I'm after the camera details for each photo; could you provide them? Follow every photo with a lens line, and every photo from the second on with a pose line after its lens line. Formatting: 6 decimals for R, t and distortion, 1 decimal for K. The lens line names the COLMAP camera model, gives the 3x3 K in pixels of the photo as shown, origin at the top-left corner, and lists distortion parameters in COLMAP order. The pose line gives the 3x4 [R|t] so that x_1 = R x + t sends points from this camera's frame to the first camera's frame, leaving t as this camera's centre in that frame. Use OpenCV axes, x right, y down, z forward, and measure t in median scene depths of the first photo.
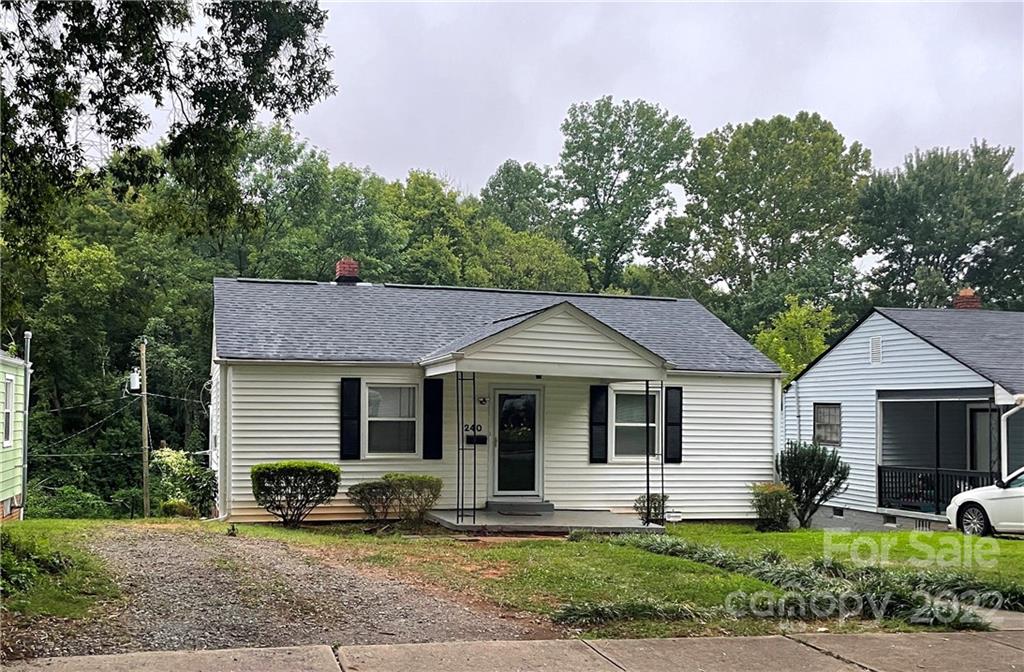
lens RADIAL K [[973.8, 0, 428.6], [0, 973.8, 408.5], [0, 0, 1]] dist [0.059294, 0.000000]
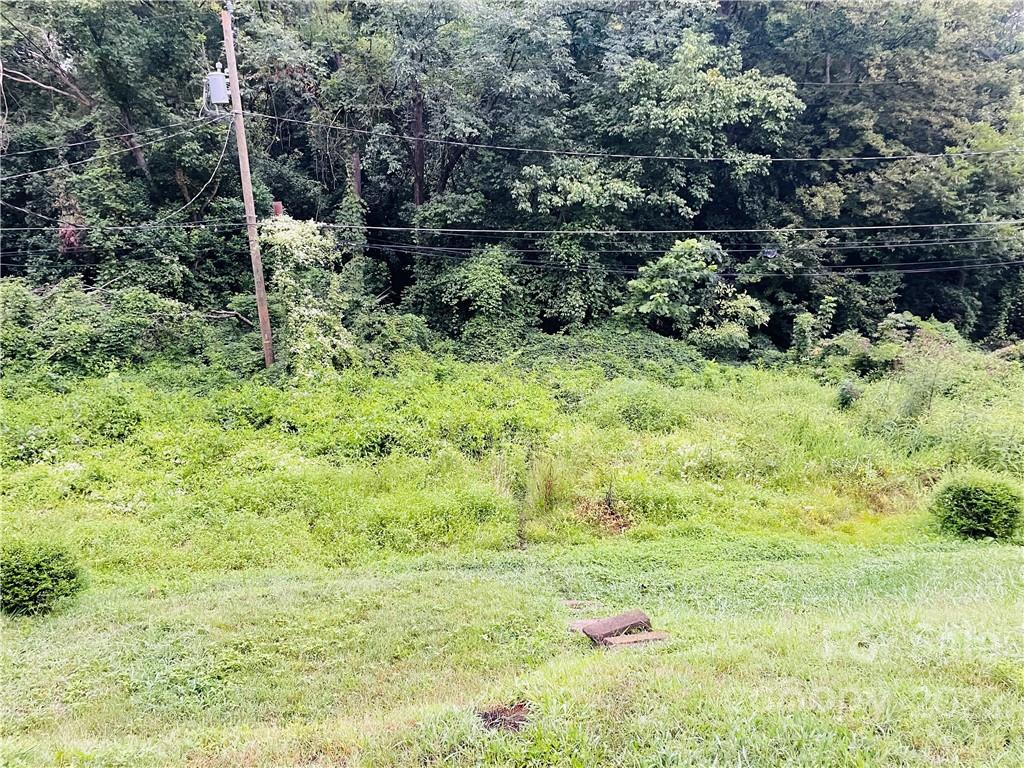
lens RADIAL K [[763.6, 0, 512.2], [0, 763.6, 382.5], [0, 0, 1]] dist [0.046139, -0.050506]
pose [[0.989214, 0.009630, -0.146162, -0.207727], [0.016656, 0.983969, 0.177561, 0.153128], [0.145529, -0.178081, 0.973195, 1.546923]]
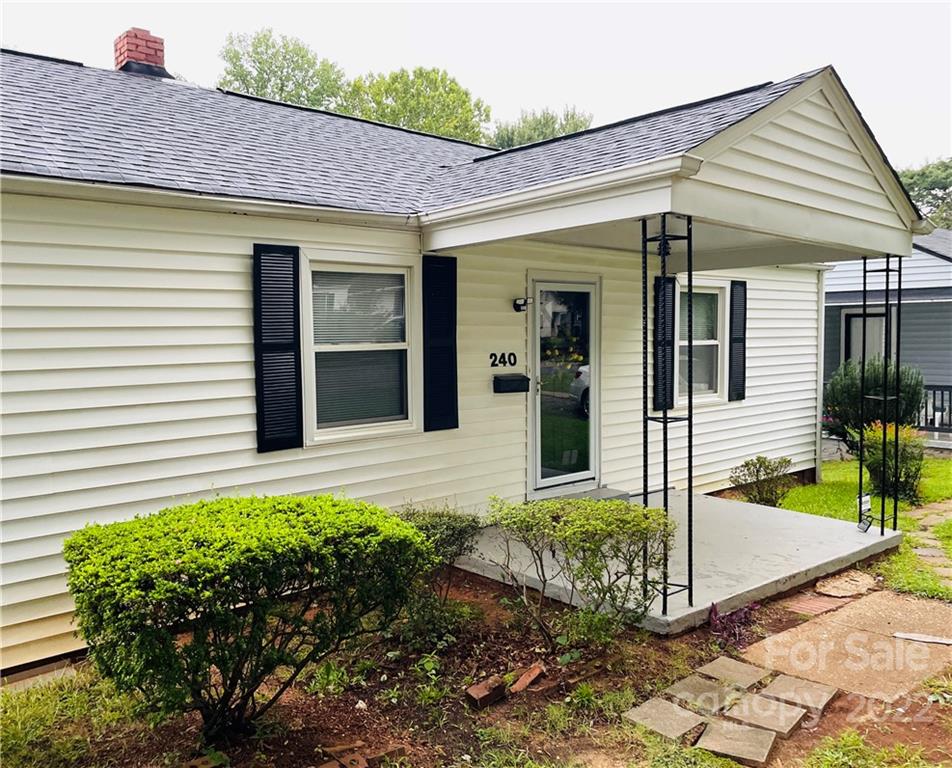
lens RADIAL K [[766.1, 0, 426.2], [0, 766.1, 384.2], [0, 0, 1]] dist [0.028661, -0.014105]
pose [[0.902608, -0.051386, 0.427385, -0.146414], [0.019265, 0.996677, 0.079150, 0.001033], [-0.430032, -0.063208, 0.900598, 0.624761]]
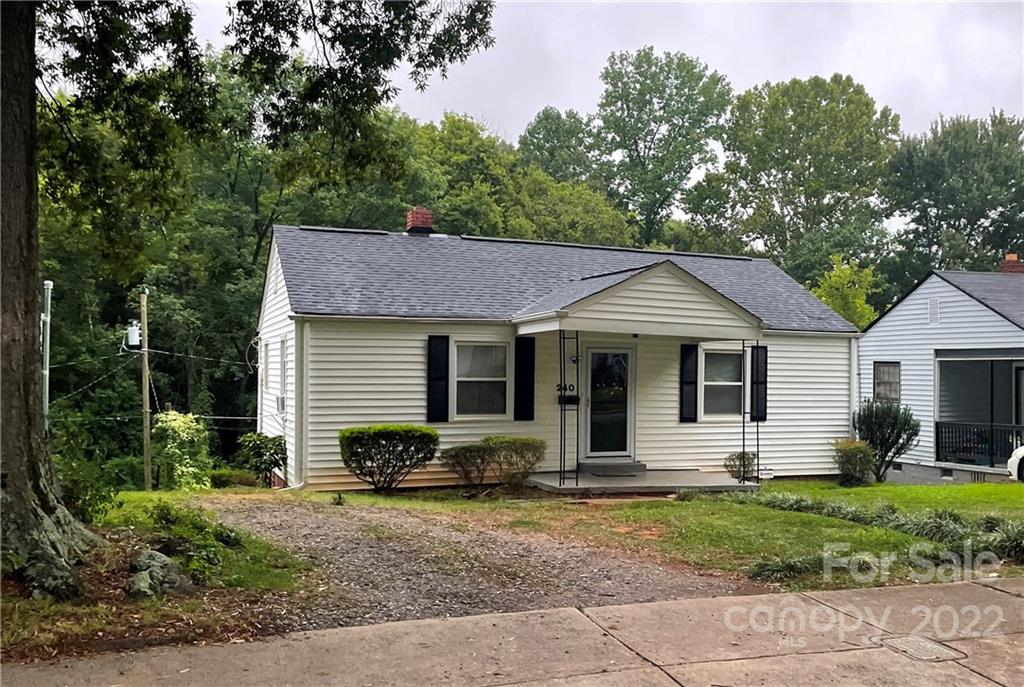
lens RADIAL K [[1019.4, 0, 636.2], [0, 1019.4, 366.8], [0, 0, 1]] dist [0.083299, 0.000000]
pose [[0.983199, -0.000992, 0.182532, -0.065989], [0.000799, 0.999999, 0.001129, -0.001883], [-0.182533, -0.000965, 0.983199, -0.013867]]
